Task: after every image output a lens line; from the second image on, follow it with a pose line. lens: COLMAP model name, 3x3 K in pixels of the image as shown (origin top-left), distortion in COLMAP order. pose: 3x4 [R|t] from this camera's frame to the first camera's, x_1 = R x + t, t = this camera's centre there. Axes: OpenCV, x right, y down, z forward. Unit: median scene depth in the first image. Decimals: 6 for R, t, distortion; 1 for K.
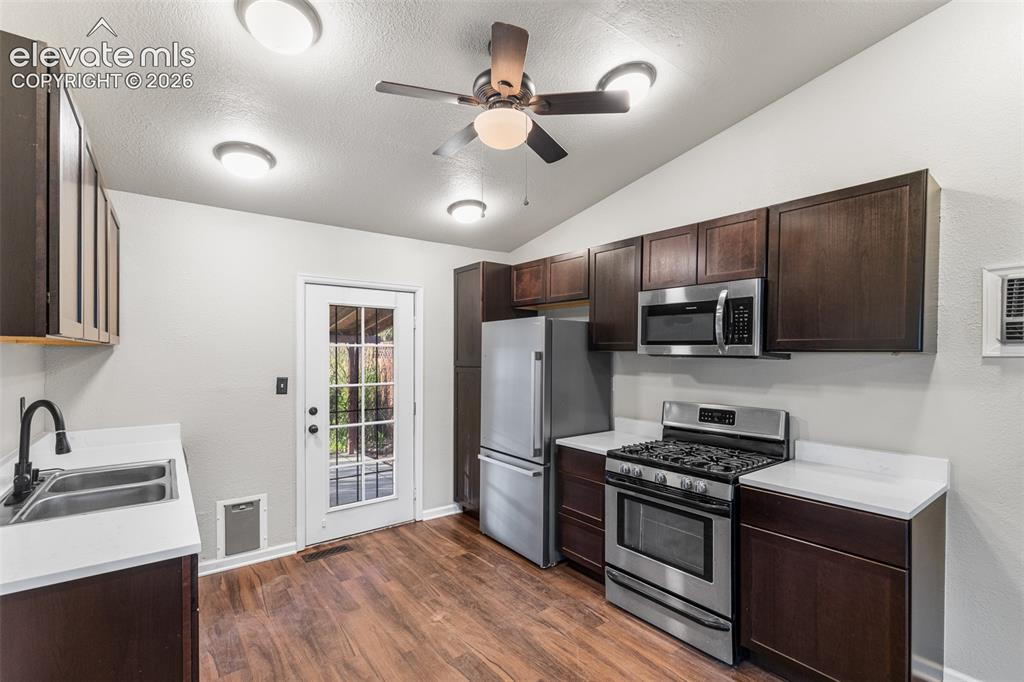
lens RADIAL K [[450.0, 0, 513.7], [0, 450.0, 359.3], [0, 0, 1]] dist [-0.002807, 0.001348]
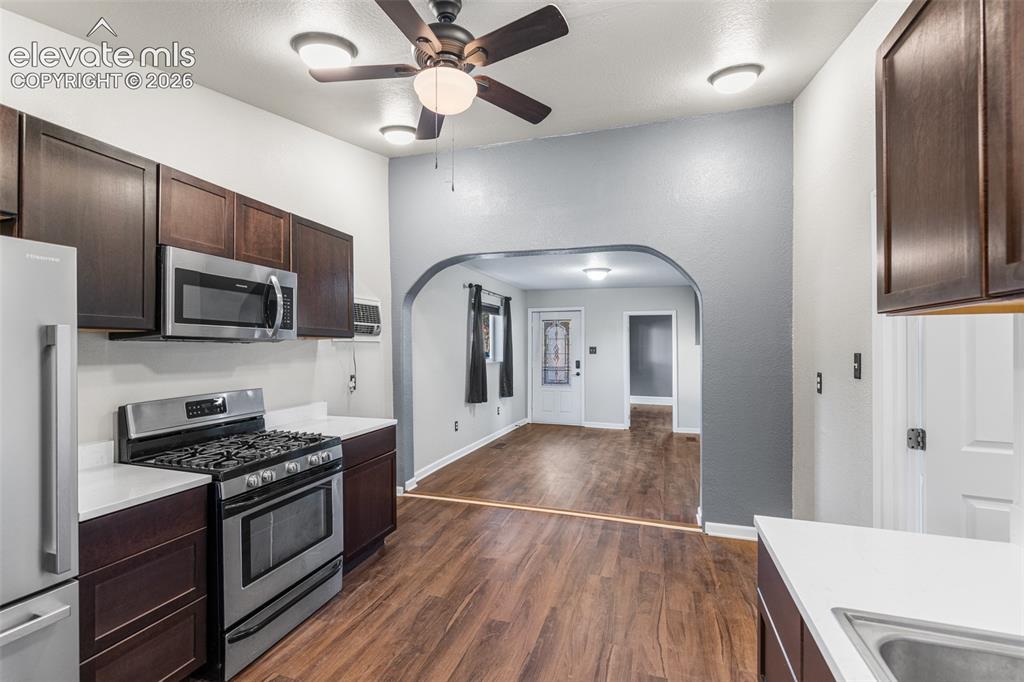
lens RADIAL K [[450.0, 0, 503.7], [0, 450.0, 344.5], [0, 0, 1]] dist [-0.002807, 0.001348]
pose [[-0.541513, 0.001601, 0.840691, -0.545087], [0.009469, 0.999946, 0.004196, 0.003879], [-0.840639, 0.010233, -0.541499, 0.880705]]
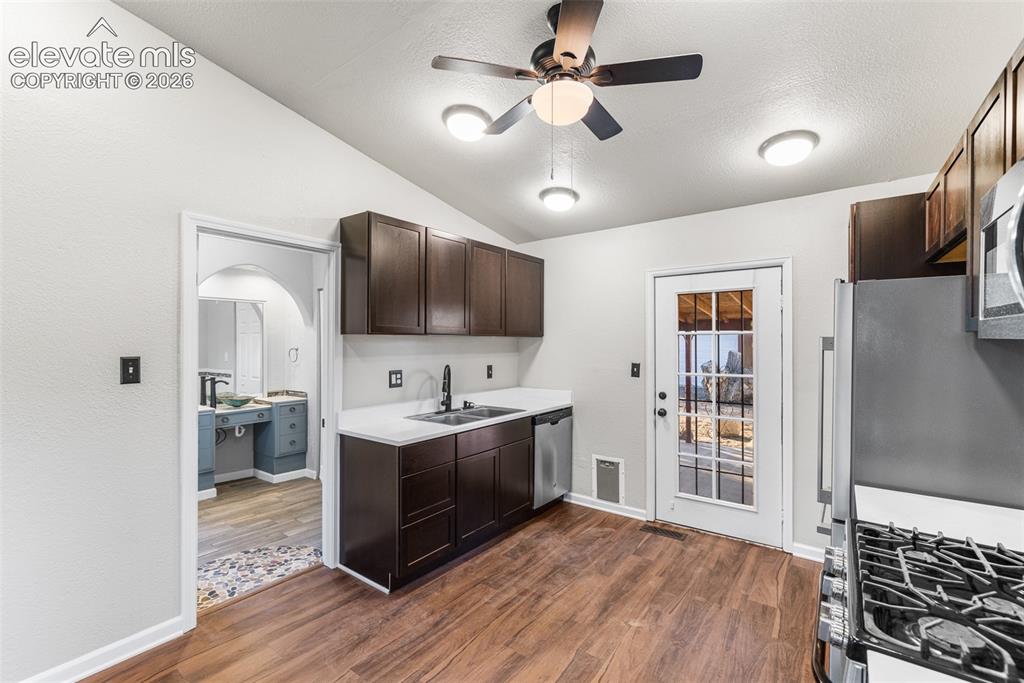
lens RADIAL K [[450.0, 0, 513.6], [0, 450.0, 342.0], [0, 0, 1]] dist [-0.002807, 0.001348]
pose [[0.273918, -0.005068, -0.961740, 0.542592], [-0.012256, 0.999887, -0.008760, 0.001695], [0.961675, 0.014186, 0.273825, 0.405687]]
